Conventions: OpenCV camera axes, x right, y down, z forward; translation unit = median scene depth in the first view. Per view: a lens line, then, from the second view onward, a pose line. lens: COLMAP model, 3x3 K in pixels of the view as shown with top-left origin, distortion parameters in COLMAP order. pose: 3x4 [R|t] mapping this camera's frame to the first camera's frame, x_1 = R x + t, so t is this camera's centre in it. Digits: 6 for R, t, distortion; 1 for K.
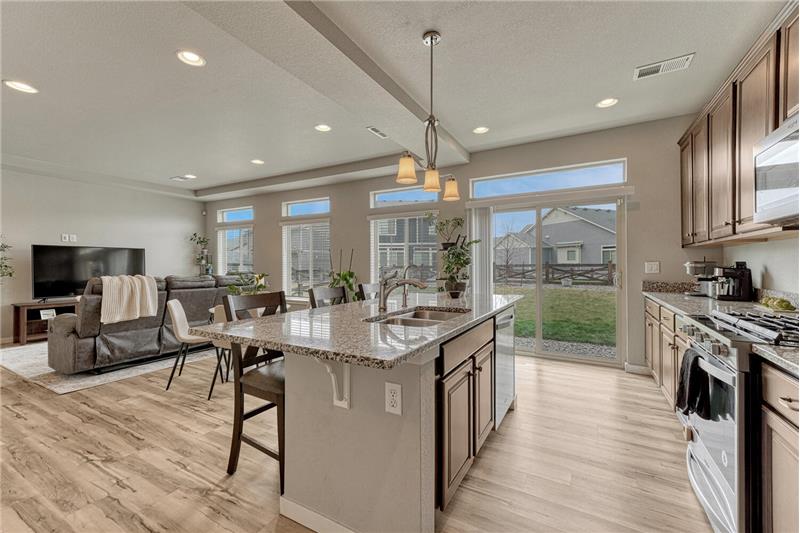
lens RADIAL K [[332.9, 0, 404.5], [0, 332.9, 270.6], [0, 0, 1]] dist [0.008604, 0.003536]
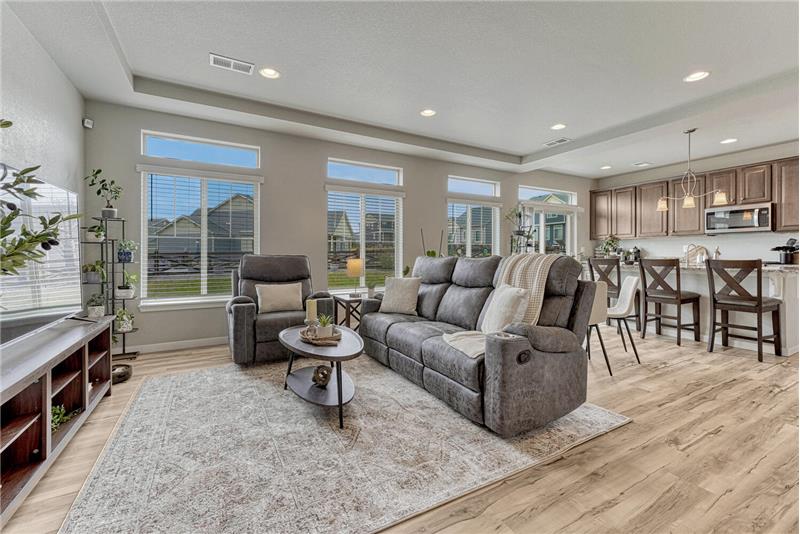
lens RADIAL K [[332.9, 0, 402.6], [0, 332.9, 254.7], [0, 0, 1]] dist [0.008604, 0.003536]
pose [[0.522764, -0.010830, 0.852409, -2.373377], [0.013838, 0.999895, 0.004217, 0.005220], [-0.852365, 0.009591, 0.522859, 1.313858]]
